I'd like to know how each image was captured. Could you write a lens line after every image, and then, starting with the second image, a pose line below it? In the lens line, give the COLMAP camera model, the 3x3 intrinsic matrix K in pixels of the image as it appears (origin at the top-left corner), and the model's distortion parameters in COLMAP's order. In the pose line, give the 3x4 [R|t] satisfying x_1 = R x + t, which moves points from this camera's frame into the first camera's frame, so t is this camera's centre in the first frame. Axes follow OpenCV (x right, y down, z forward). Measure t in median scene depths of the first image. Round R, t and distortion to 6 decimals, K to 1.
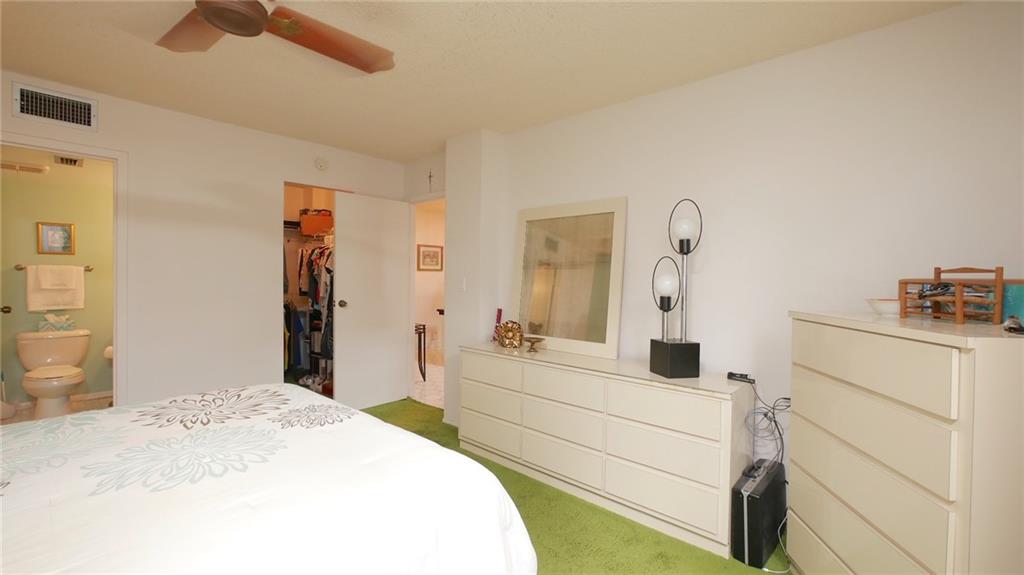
lens RADIAL K [[423.2, 0, 510.6], [0, 423.2, 280.8], [0, 0, 1]] dist [-0.010414, 0.001978]
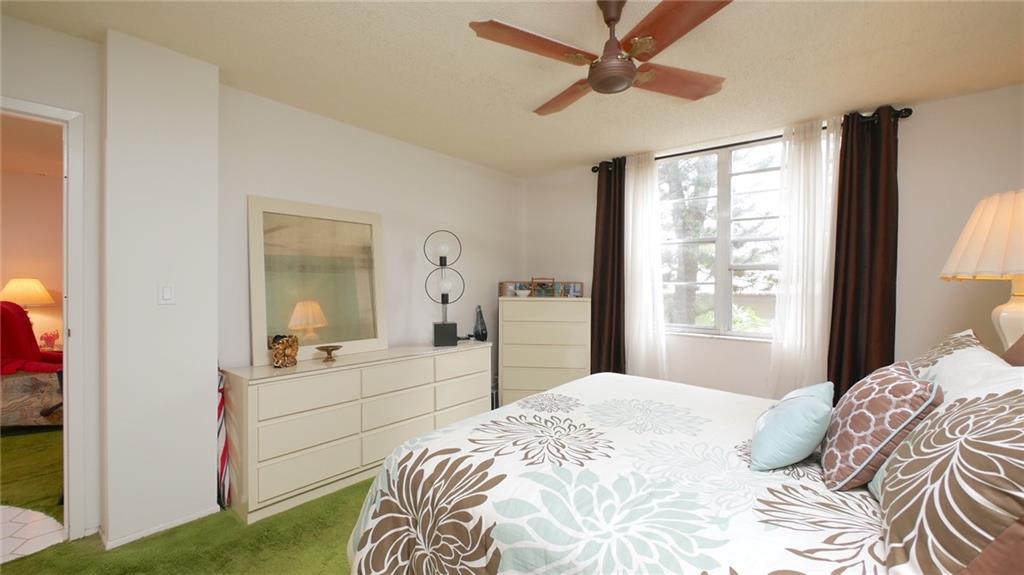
lens RADIAL K [[423.2, 0, 511.0], [0, 423.2, 281.3], [0, 0, 1]] dist [-0.010414, 0.001978]
pose [[-0.032055, -0.010909, 0.999427, -1.768632], [0.003708, 0.999932, 0.011033, -0.037992], [-0.999479, 0.004060, -0.032012, 1.234600]]
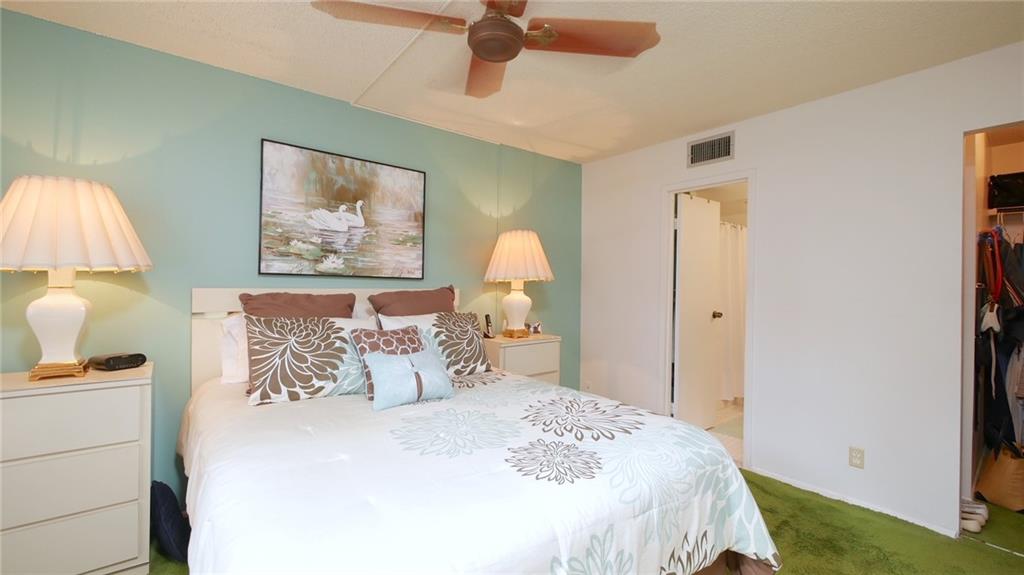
lens RADIAL K [[423.2, 0, 517.2], [0, 423.2, 287.1], [0, 0, 1]] dist [-0.010414, 0.001978]
pose [[-0.158640, -0.000419, -0.987336, 0.370193], [-0.021645, 0.999761, 0.003053, -0.010659], [0.987099, 0.021855, -0.158611, 1.135881]]
